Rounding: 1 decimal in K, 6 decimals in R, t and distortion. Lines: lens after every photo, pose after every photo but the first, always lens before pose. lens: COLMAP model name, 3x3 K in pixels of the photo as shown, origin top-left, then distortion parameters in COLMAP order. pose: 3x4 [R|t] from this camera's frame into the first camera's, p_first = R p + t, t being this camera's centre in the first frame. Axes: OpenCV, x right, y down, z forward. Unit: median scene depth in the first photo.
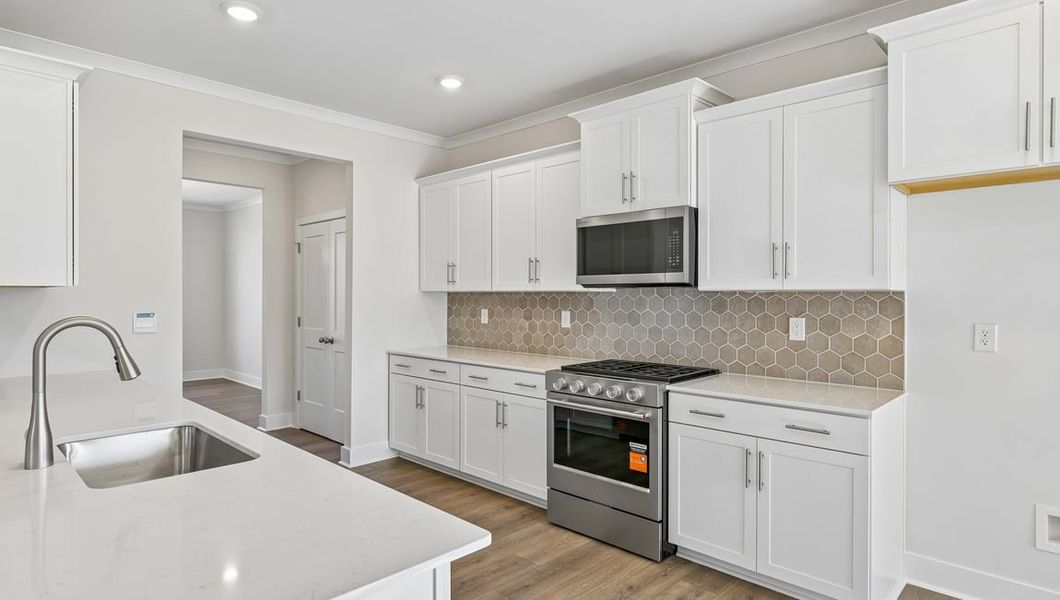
lens RADIAL K [[568.7, 0, 519.3], [0, 568.7, 298.2], [0, 0, 1]] dist [-0.002006, 0.003061]
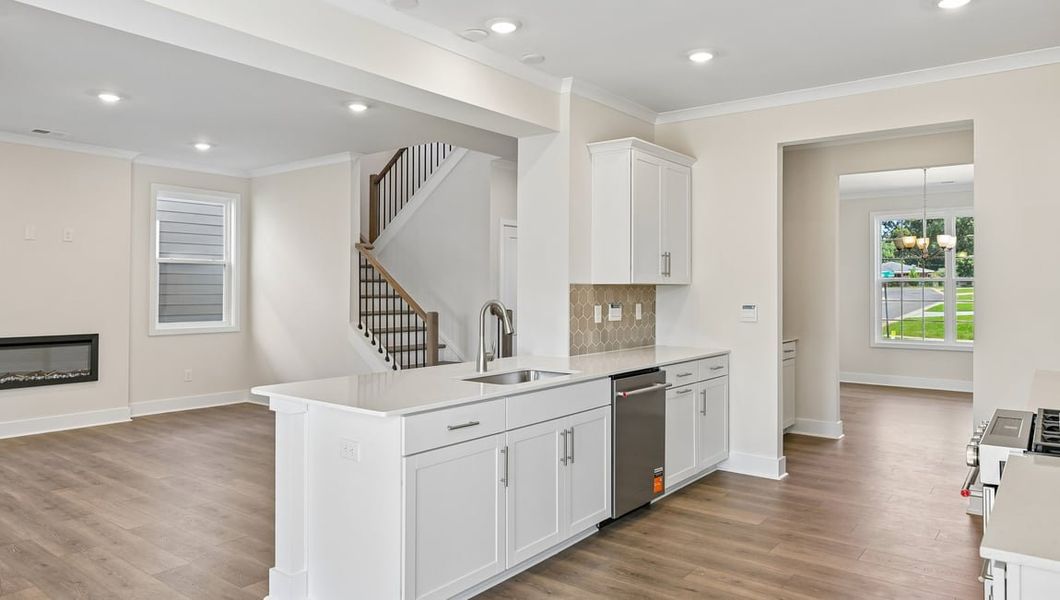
lens RADIAL K [[688.0, 0, 539.4], [0, 688.0, 277.7], [0, 0, 1]] dist [-0.001635, -0.001915]
pose [[0.132469, -0.018216, -0.991020, 0.776231], [-0.008058, 0.999778, -0.019454, -0.000119], [0.991154, 0.010563, 0.132293, 0.400255]]
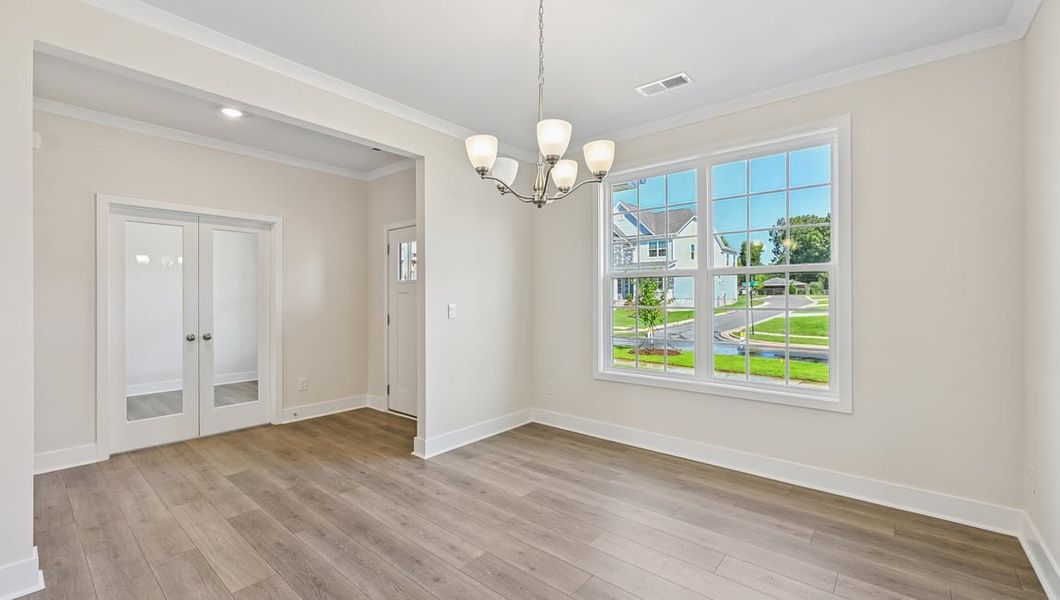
lens RADIAL K [[438.8, 0, 528.9], [0, 438.8, 294.4], [0, 0, 1]] dist [0.002457, -0.000376]
pose [[0.075494, -0.010749, -0.997088, -0.817761], [-0.005337, 0.999923, -0.011184, 0.009751], [0.997132, 0.006165, 0.075431, 1.976574]]
